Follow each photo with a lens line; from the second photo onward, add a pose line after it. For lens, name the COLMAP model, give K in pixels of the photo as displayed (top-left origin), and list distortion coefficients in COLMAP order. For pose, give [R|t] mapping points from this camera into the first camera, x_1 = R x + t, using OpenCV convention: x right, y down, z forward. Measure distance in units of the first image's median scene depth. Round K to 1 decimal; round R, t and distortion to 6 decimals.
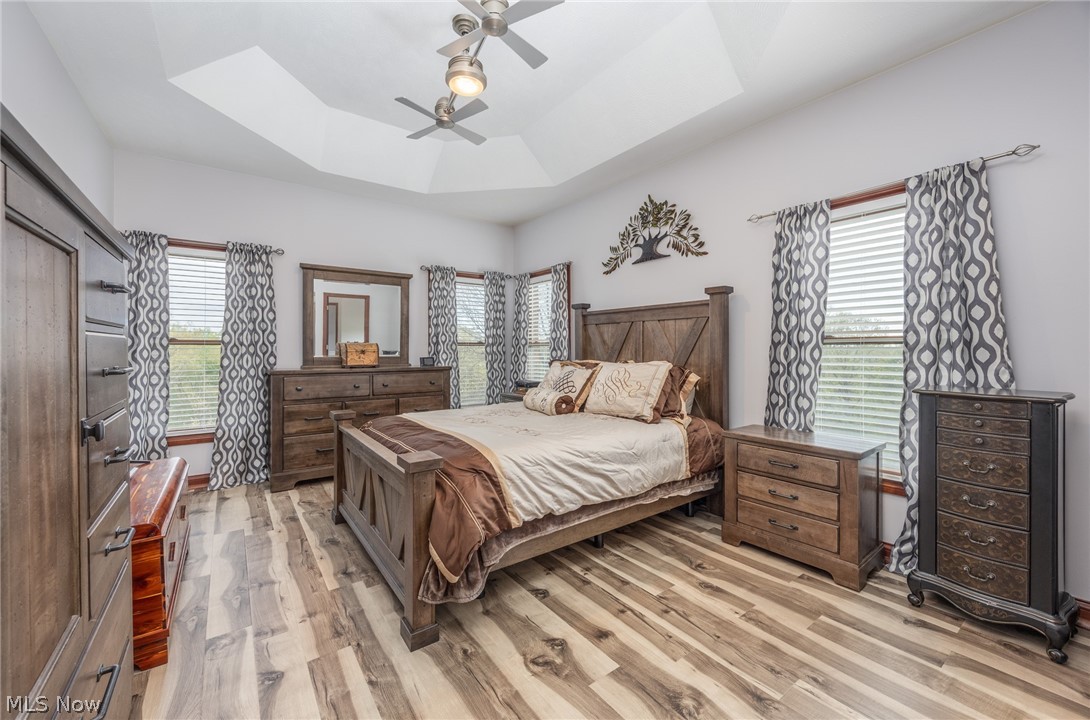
lens RADIAL K [[424.7, 0, 543.3], [0, 424.7, 347.1], [0, 0, 1]] dist [-0.002311, -0.000205]
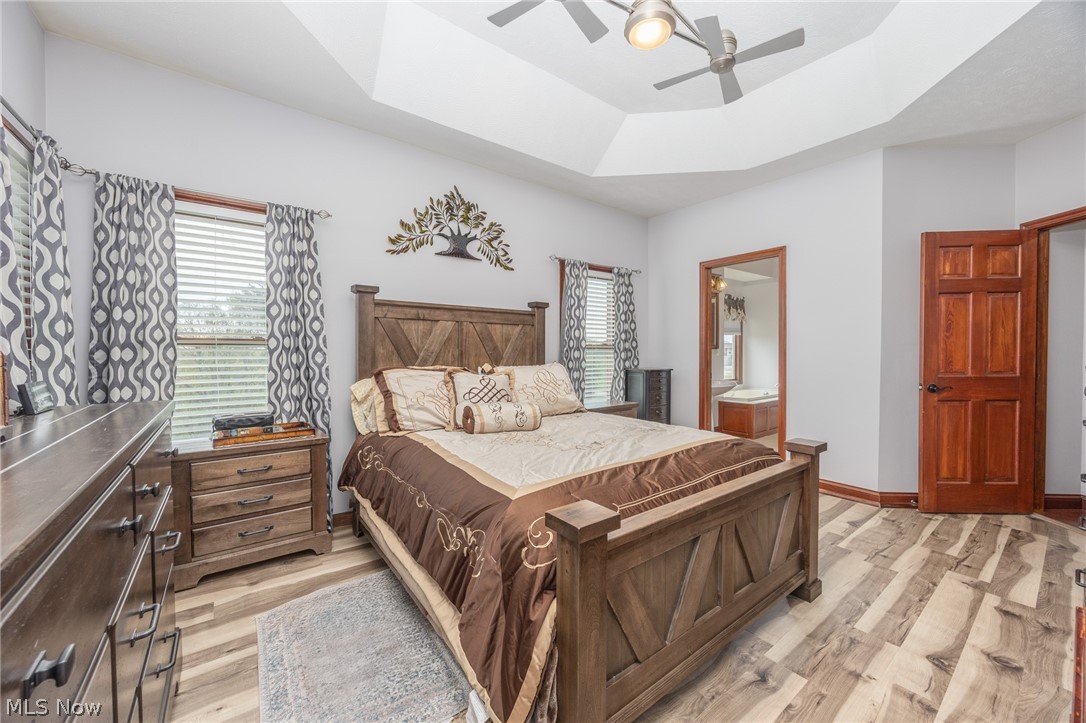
lens RADIAL K [[417.4, 0, 539.8], [0, 417.4, 358.1], [0, 0, 1]] dist [0.000315, -0.000019]
pose [[-0.014252, -0.017128, 0.999752, -0.703301], [-0.005743, 0.999838, 0.017048, 0.002662], [-0.999882, -0.005499, -0.014348, 0.856325]]
